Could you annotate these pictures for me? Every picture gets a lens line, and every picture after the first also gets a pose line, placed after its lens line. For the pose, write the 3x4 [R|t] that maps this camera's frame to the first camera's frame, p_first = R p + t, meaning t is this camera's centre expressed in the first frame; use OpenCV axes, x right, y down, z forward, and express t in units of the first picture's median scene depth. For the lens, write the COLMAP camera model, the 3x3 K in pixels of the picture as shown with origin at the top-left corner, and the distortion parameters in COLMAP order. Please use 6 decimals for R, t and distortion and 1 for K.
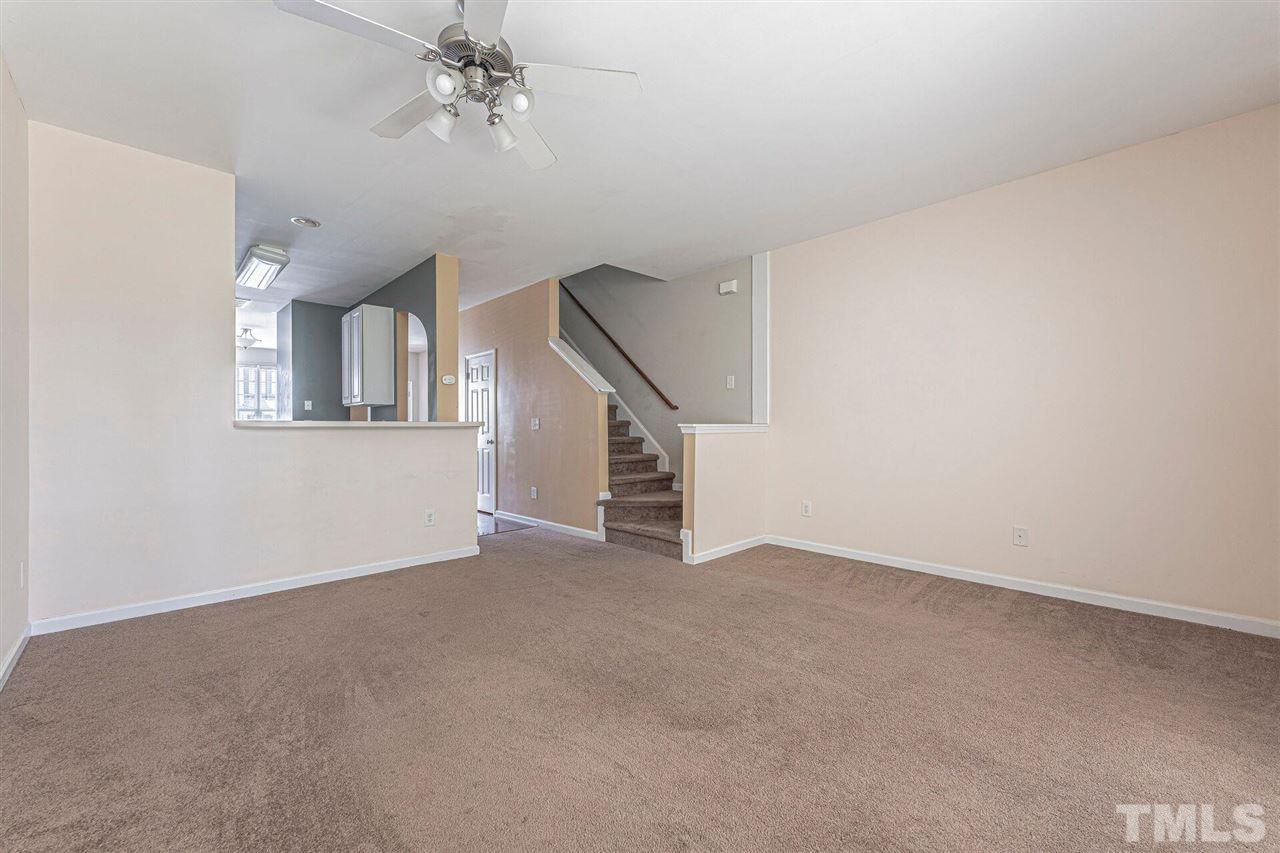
lens RADIAL K [[510.1, 0, 636.4], [0, 510.1, 424.3], [0, 0, 1]] dist [0.002021, 0.000084]
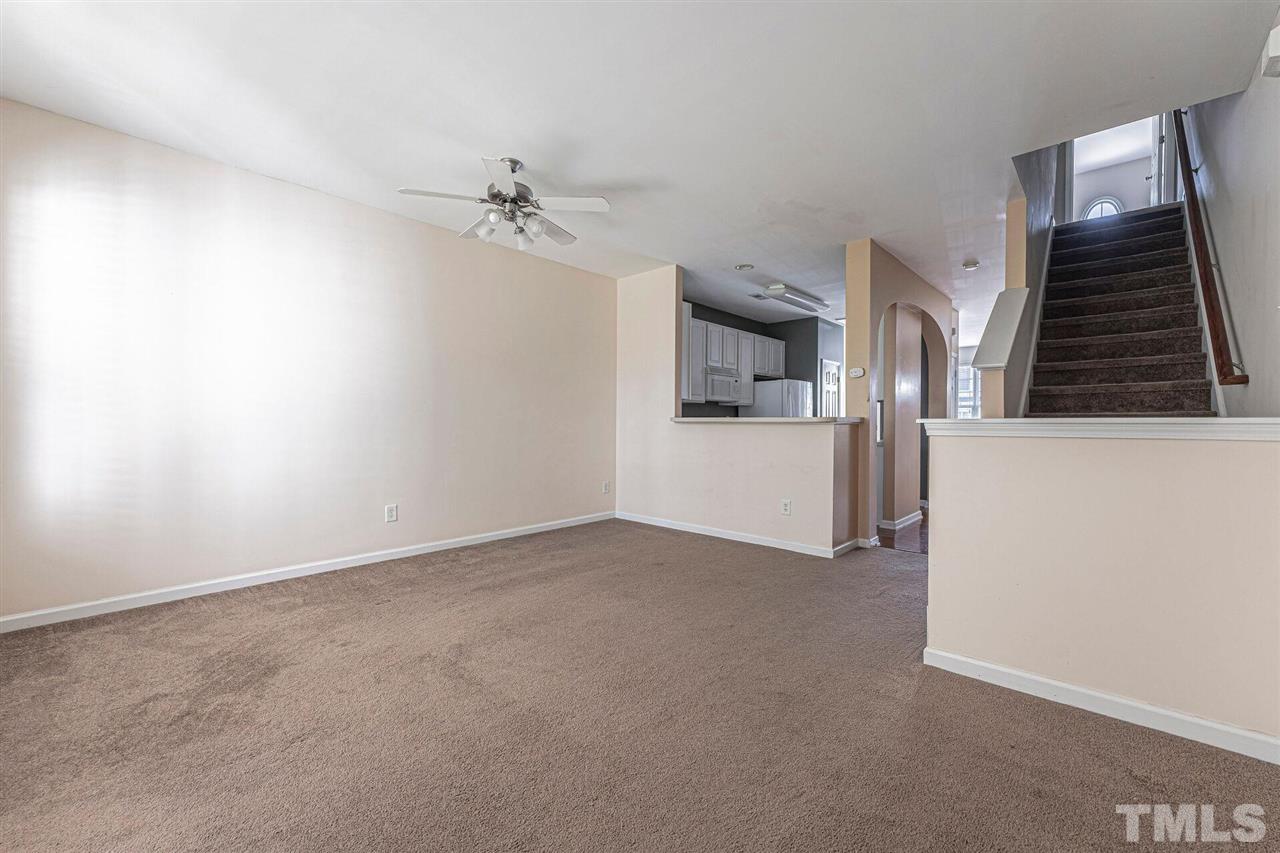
lens RADIAL K [[510.1, 0, 636.4], [0, 510.1, 424.3], [0, 0, 1]] dist [0.002021, 0.000084]
pose [[0.049707, -0.001154, -0.998763, 0.659592], [-0.004247, 0.999990, -0.001367, 0.013092], [0.998755, 0.004310, 0.049701, 0.650489]]
